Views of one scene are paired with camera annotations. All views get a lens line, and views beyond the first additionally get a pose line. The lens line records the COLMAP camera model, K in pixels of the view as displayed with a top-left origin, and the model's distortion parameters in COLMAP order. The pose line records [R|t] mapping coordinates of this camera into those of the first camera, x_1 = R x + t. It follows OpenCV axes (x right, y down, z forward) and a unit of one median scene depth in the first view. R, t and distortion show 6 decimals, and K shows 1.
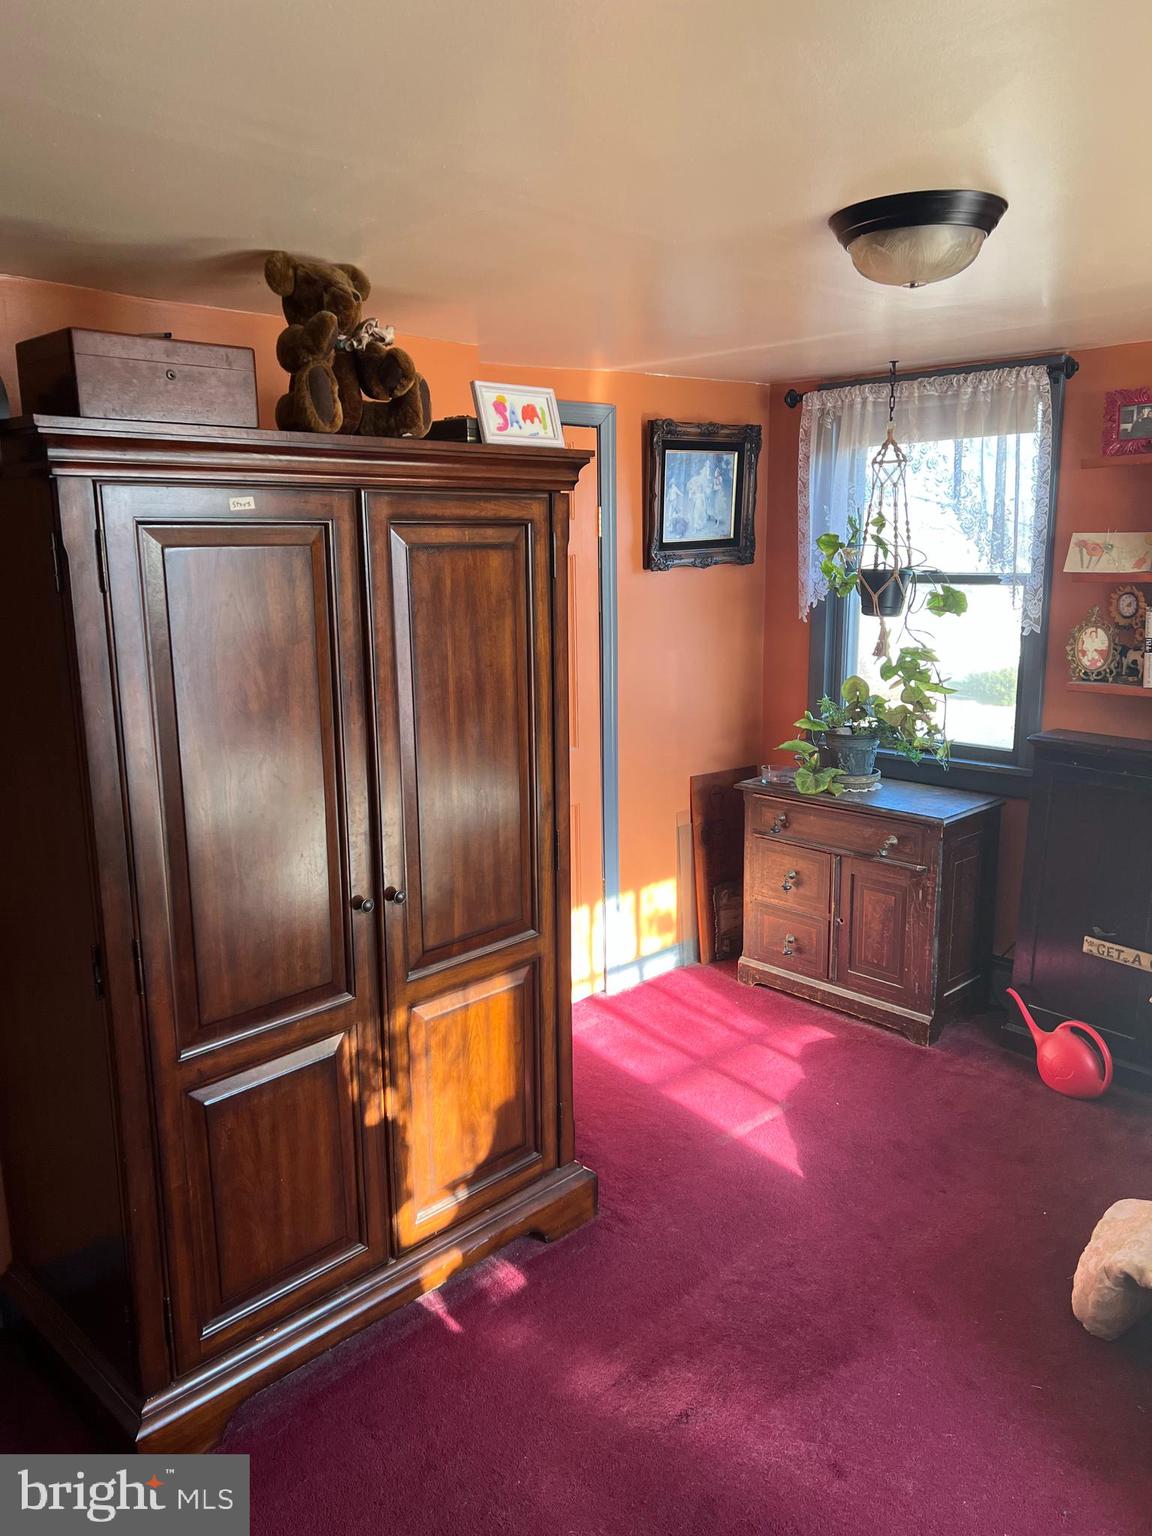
lens RADIAL K [[1153.1, 0, 578.9], [0, 1153.1, 769.8], [0, 0, 1]] dist [0.036632, -0.035270]
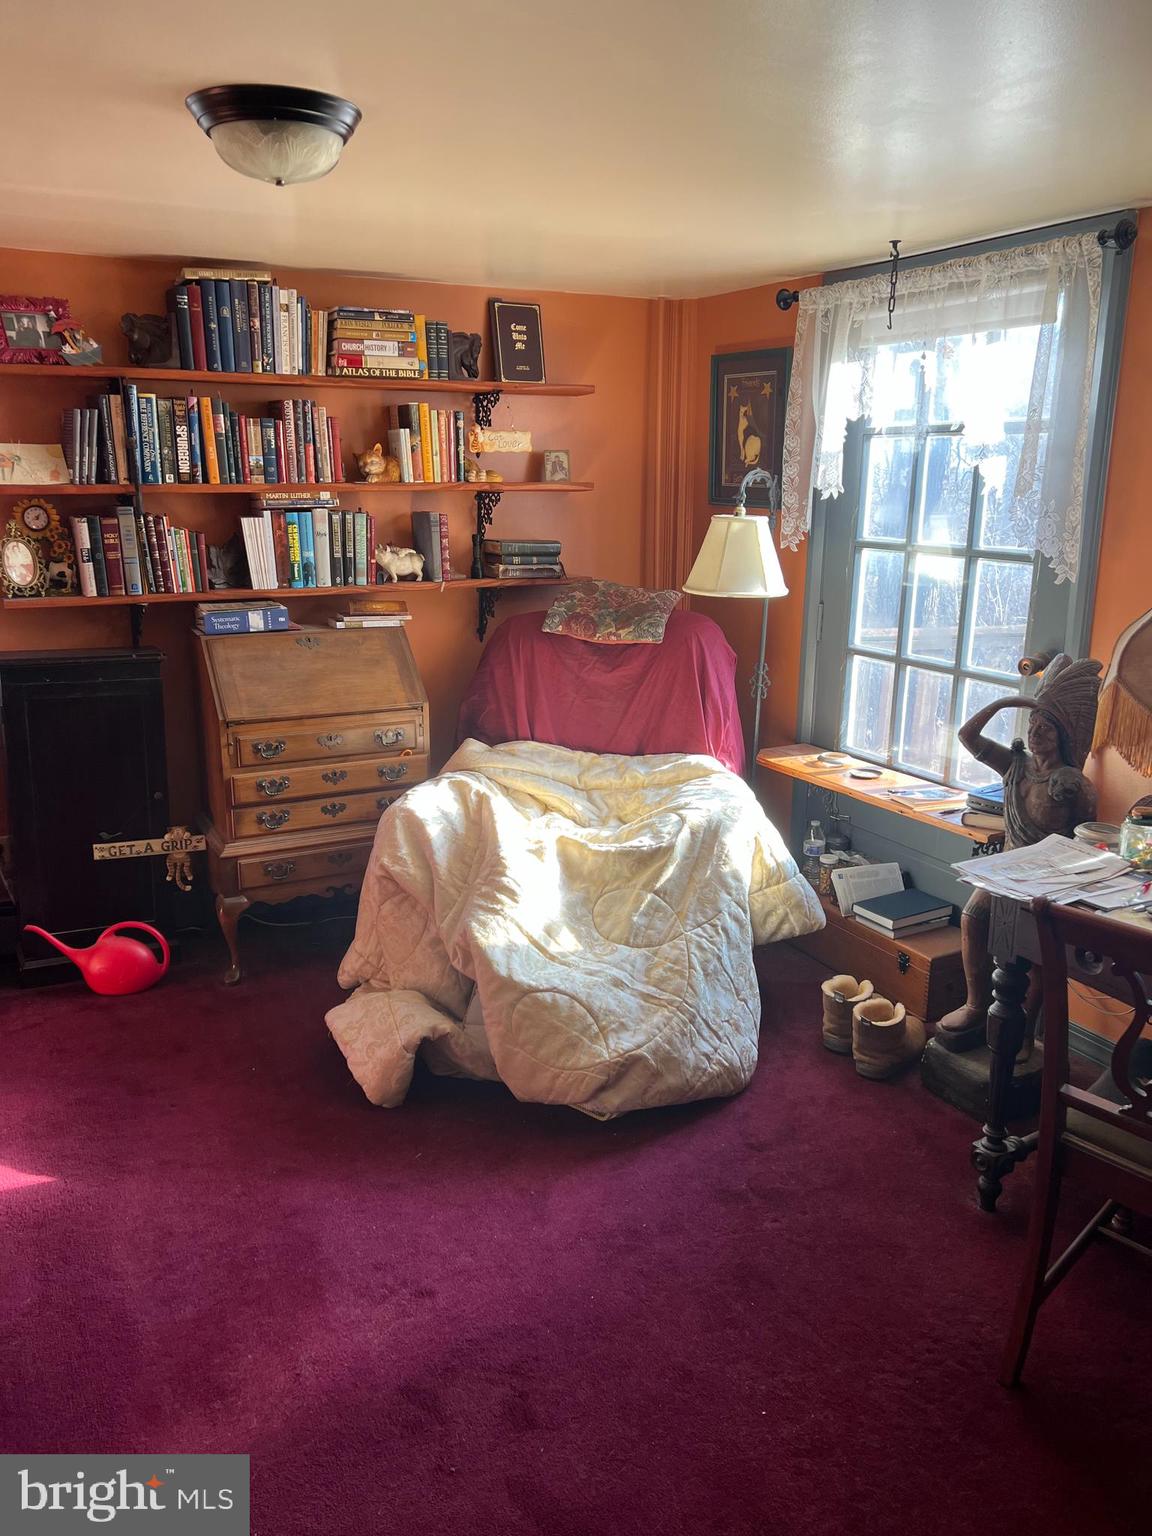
lens RADIAL K [[1153.1, 0, 578.2], [0, 1153.1, 768.4], [0, 0, 1]] dist [0.036632, -0.035270]
pose [[0.286808, -0.239290, 0.927621, -0.377448], [0.185944, 0.963792, 0.191130, -0.038180], [-0.939769, 0.117668, 0.320918, 0.264117]]
